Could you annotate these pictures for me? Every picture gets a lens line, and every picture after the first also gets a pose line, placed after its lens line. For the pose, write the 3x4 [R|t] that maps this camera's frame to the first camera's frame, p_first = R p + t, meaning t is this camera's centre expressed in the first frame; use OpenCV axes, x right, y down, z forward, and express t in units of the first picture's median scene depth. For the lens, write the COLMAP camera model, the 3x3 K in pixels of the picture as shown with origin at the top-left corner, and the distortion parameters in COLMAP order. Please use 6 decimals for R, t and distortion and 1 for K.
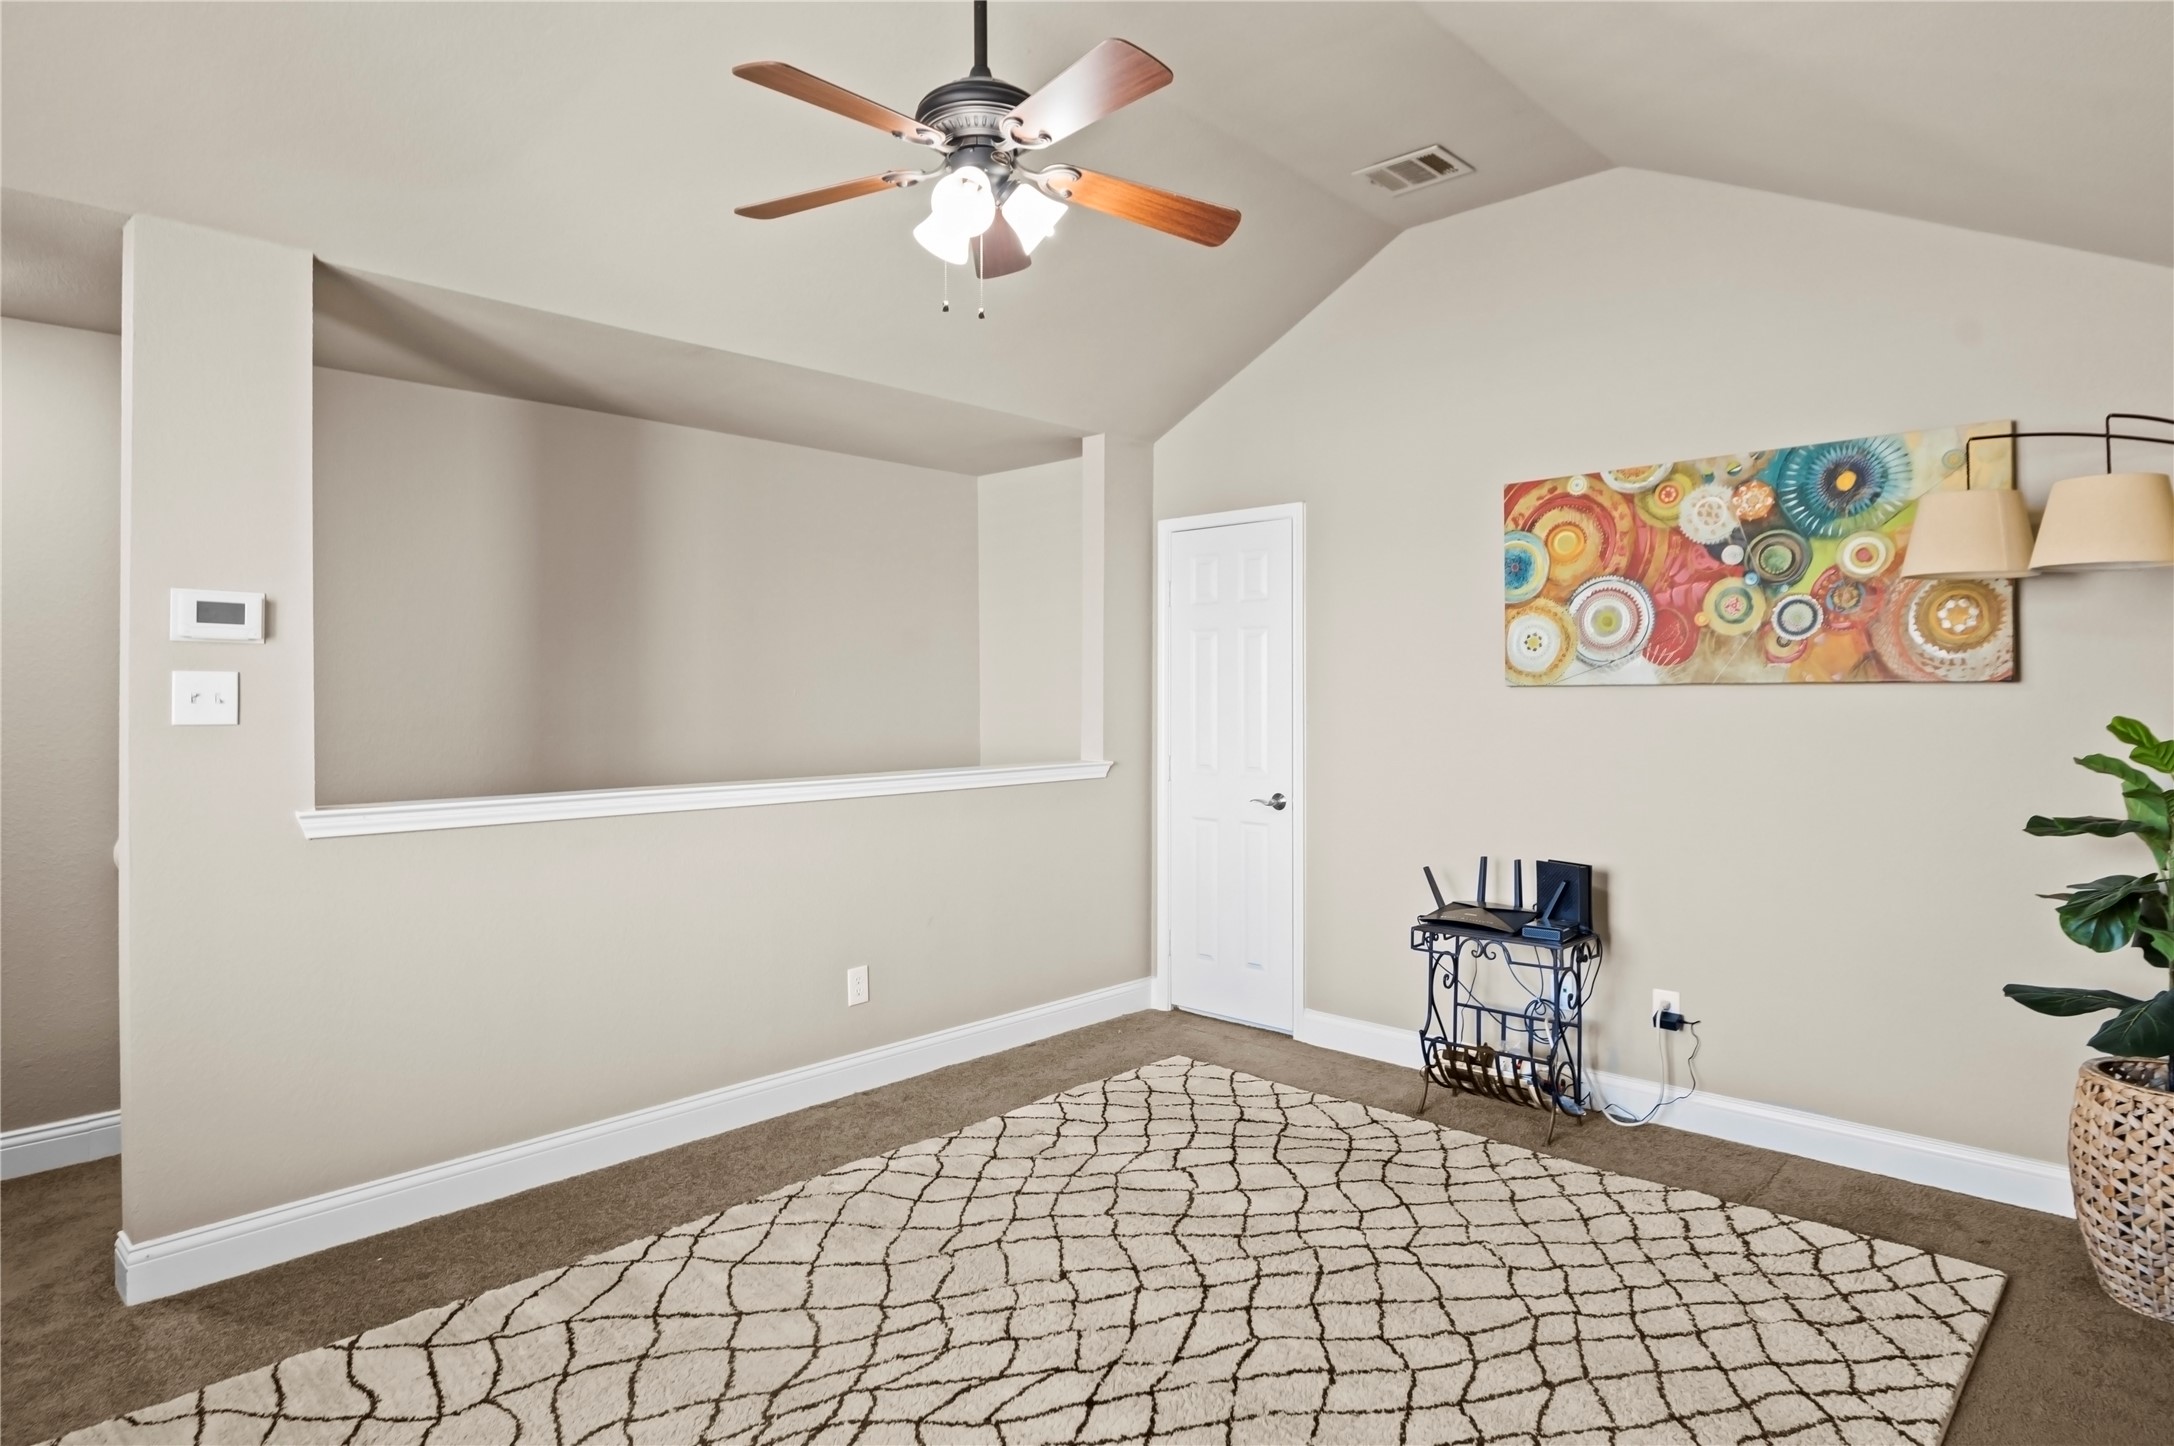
lens RADIAL K [[1205.5, 0, 1080.1], [0, 1205.5, 702.6], [0, 0, 1]] dist [0.011501, -0.010698]
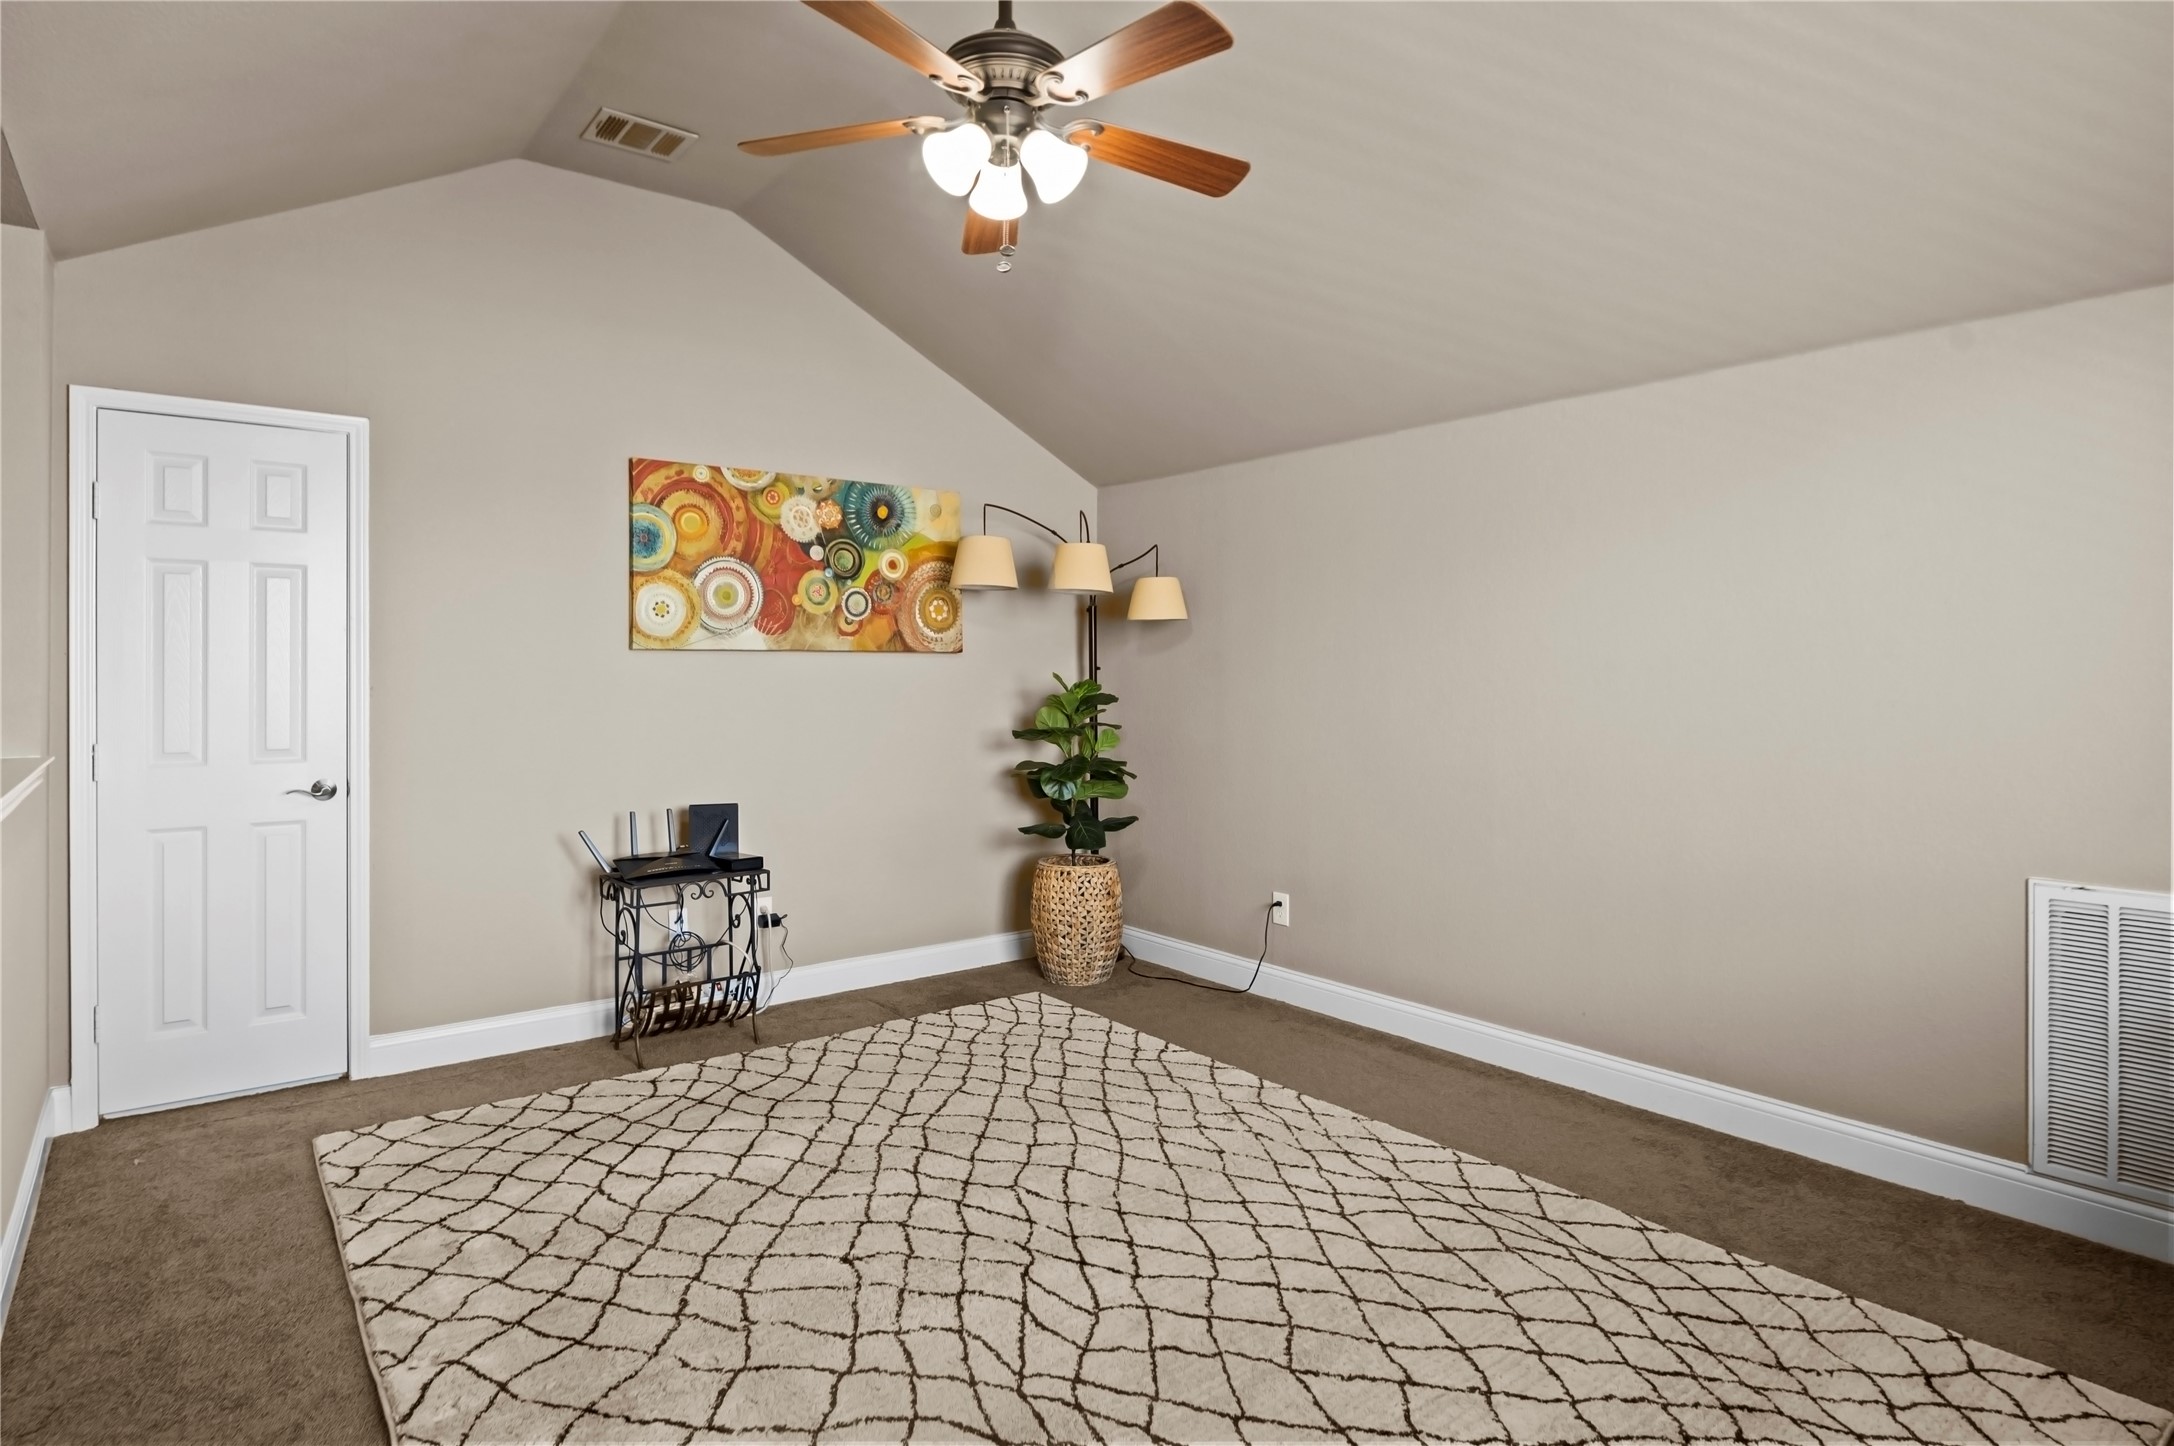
lens RADIAL K [[1205.5, 0, 1050.0], [0, 1205.5, 690.8], [0, 0, 1]] dist [0.011501, -0.010698]
pose [[0.154214, -0.015840, 0.987911, -0.719240], [0.001968, 0.999874, 0.015725, 0.007951], [-0.988036, -0.000481, 0.154226, 0.541695]]
